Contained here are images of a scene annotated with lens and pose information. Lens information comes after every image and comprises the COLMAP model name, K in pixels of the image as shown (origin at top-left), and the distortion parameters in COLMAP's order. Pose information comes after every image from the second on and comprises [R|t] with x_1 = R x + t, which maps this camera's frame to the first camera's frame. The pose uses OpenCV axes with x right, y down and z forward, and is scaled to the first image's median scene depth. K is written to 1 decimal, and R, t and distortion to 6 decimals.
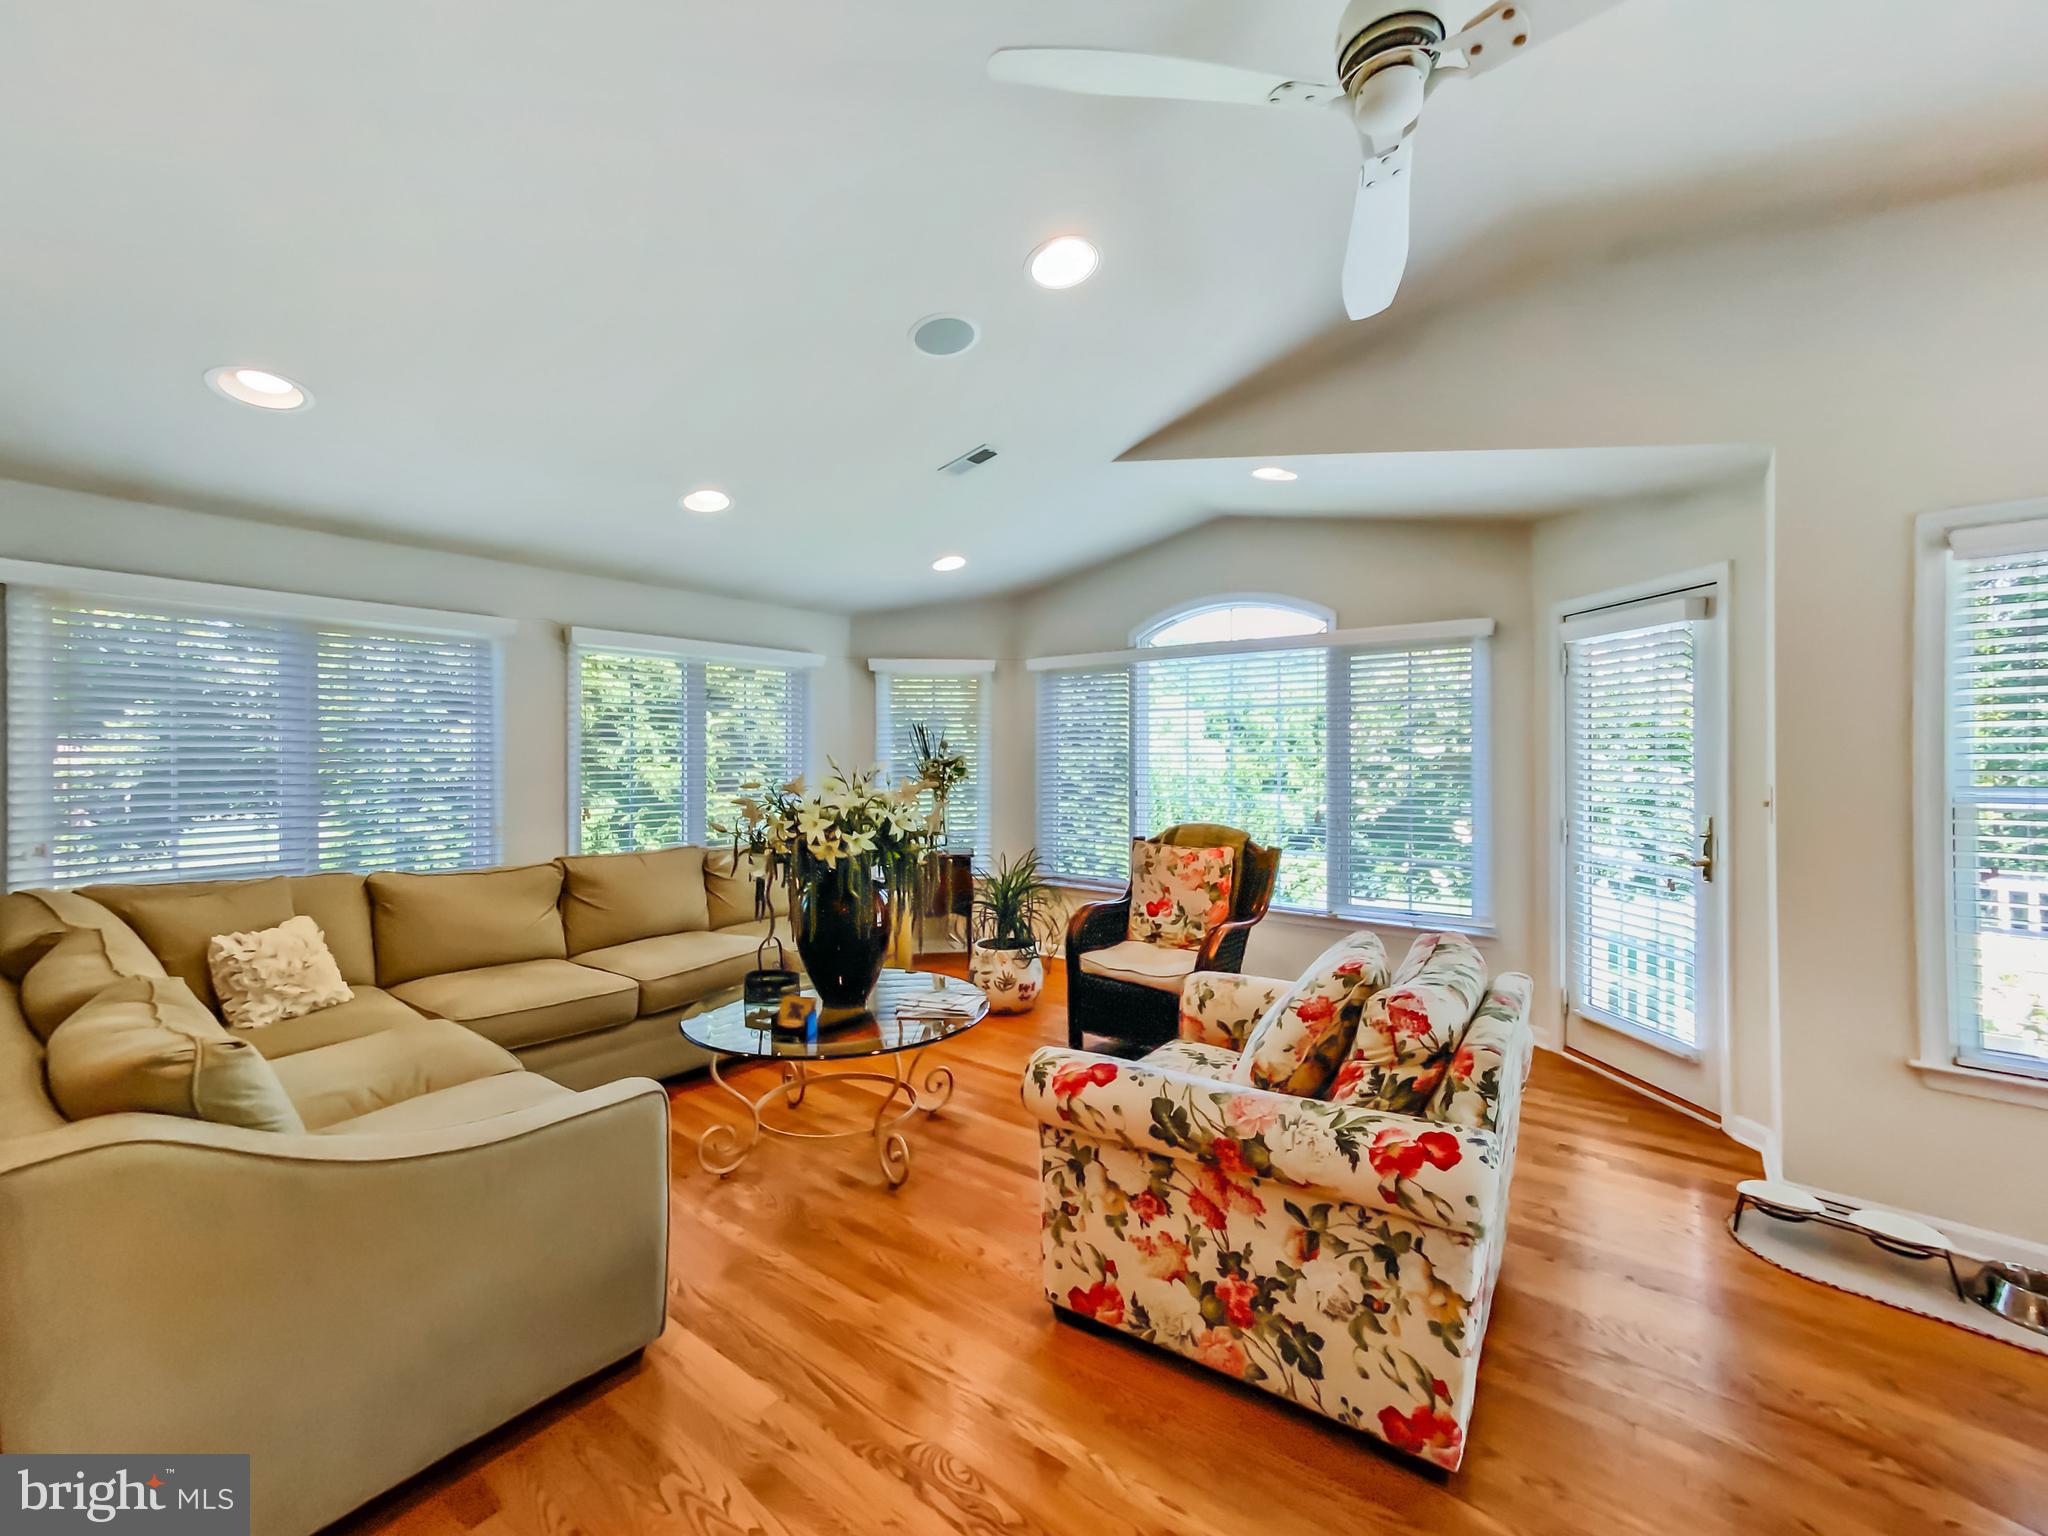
lens RADIAL K [[838.6, 0, 1024.7], [0, 838.6, 756.1], [0, 0, 1]] dist [-0.000752, 0.000193]
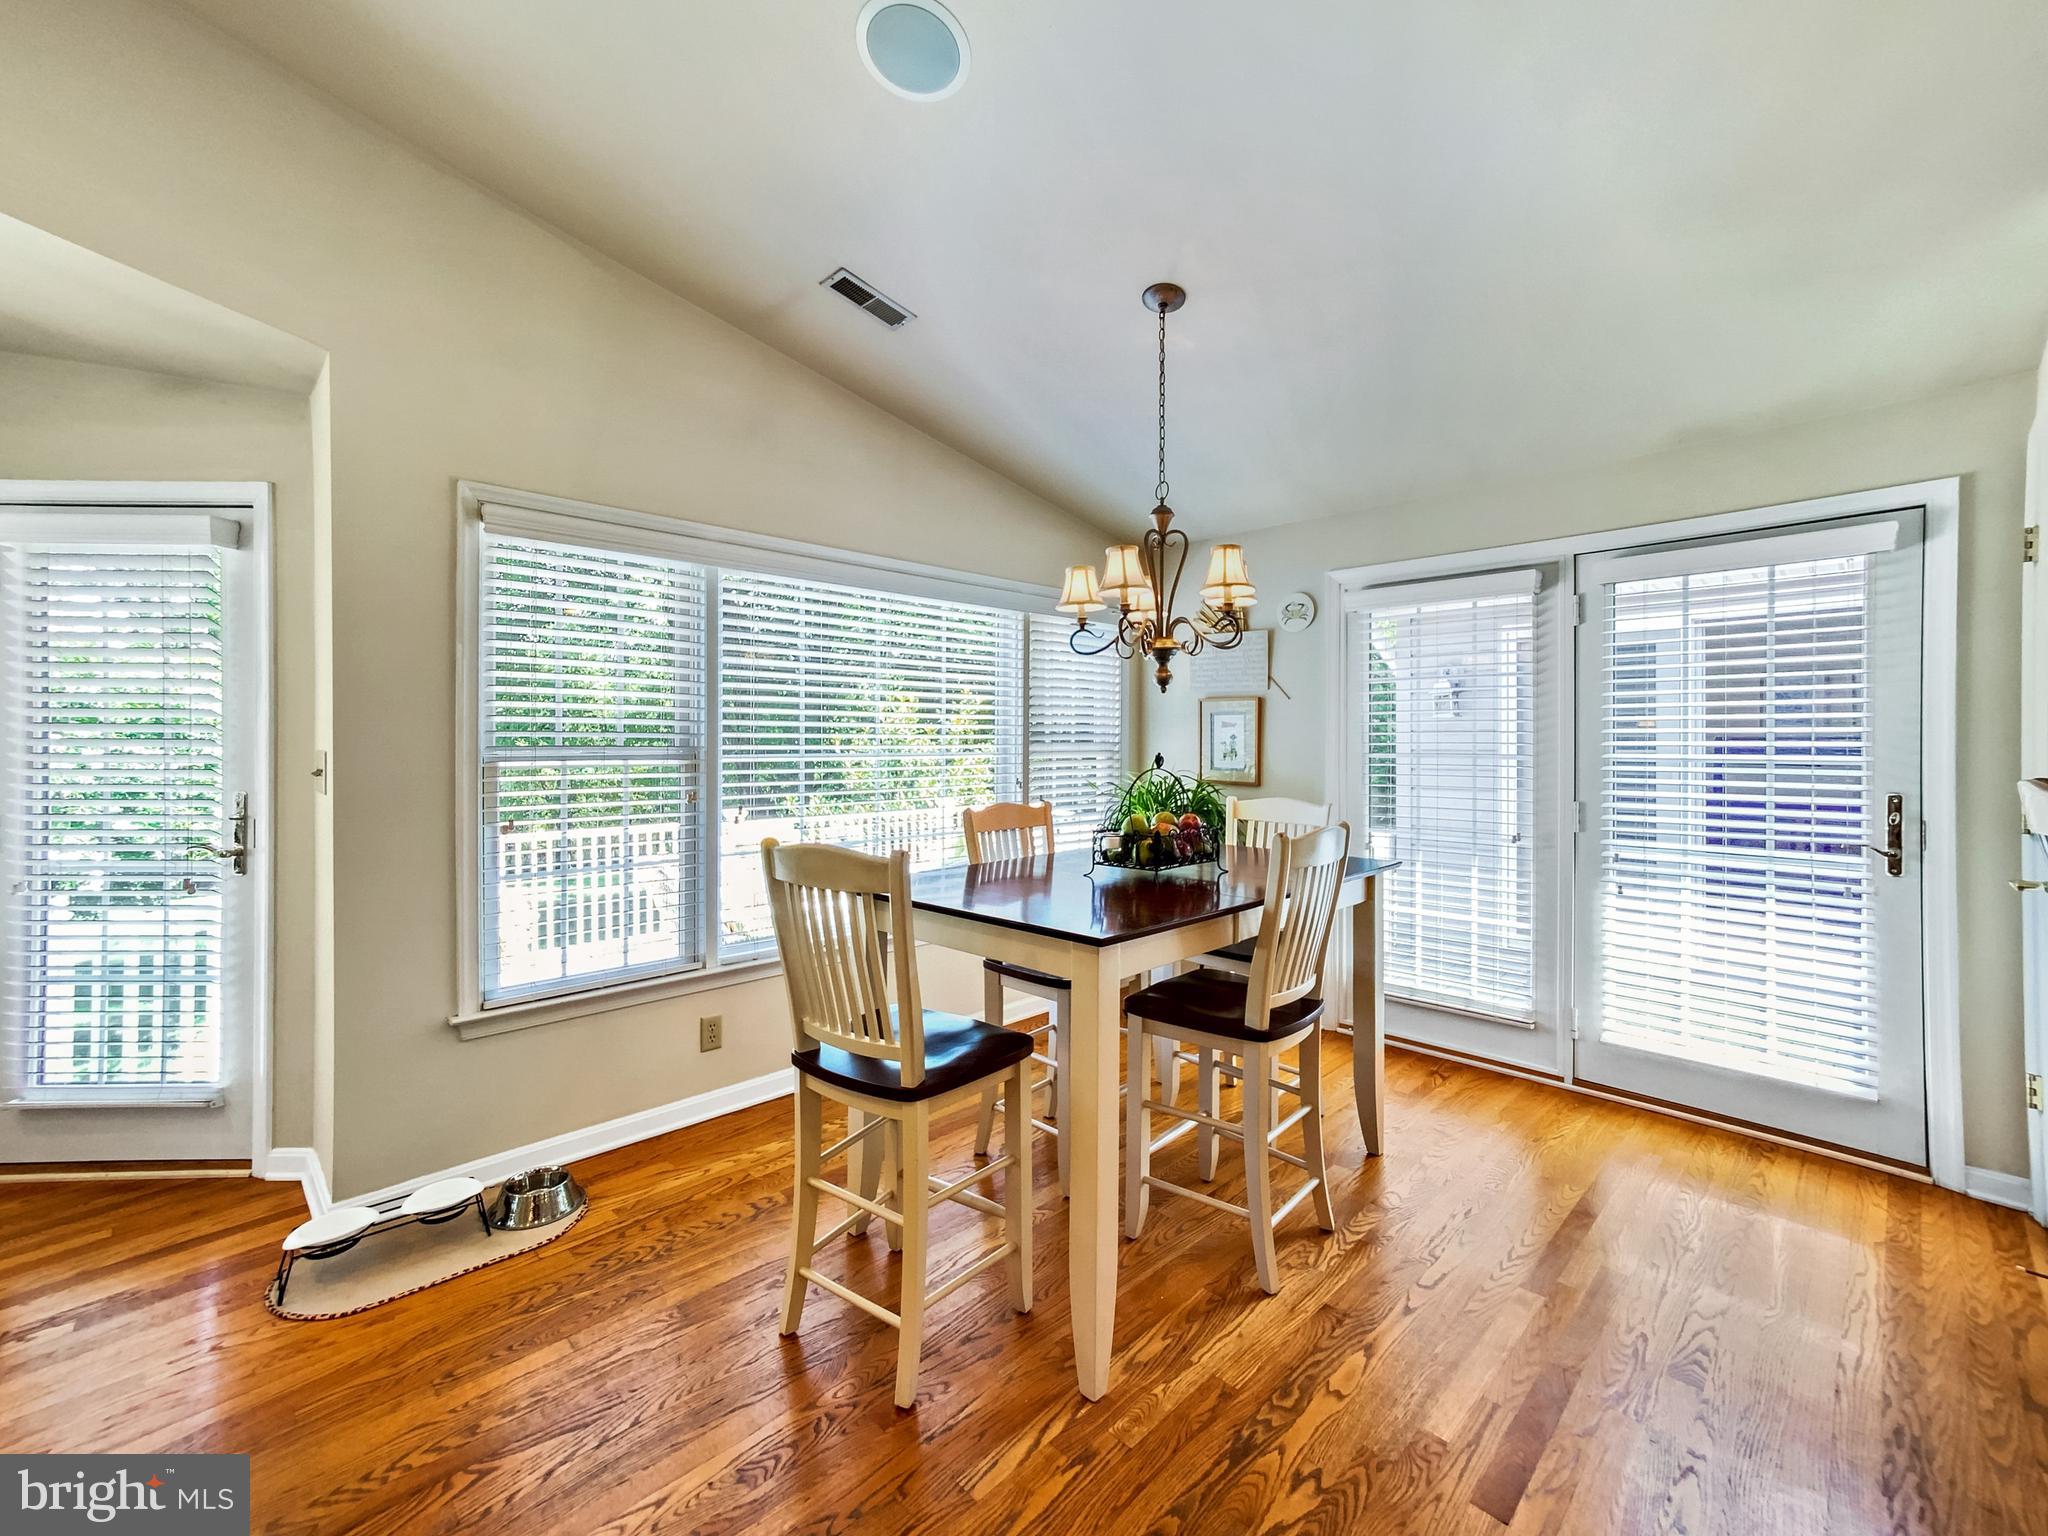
lens RADIAL K [[878.8, 0, 961.4], [0, 878.8, 733.3], [0, 0, 1]] dist [0.022951, 0.000166]
pose [[0.173062, 0.003873, 0.984903, 0.098889], [0.002356, 0.999988, -0.004346, 0.021678], [-0.984908, 0.003072, 0.173051, 0.185748]]
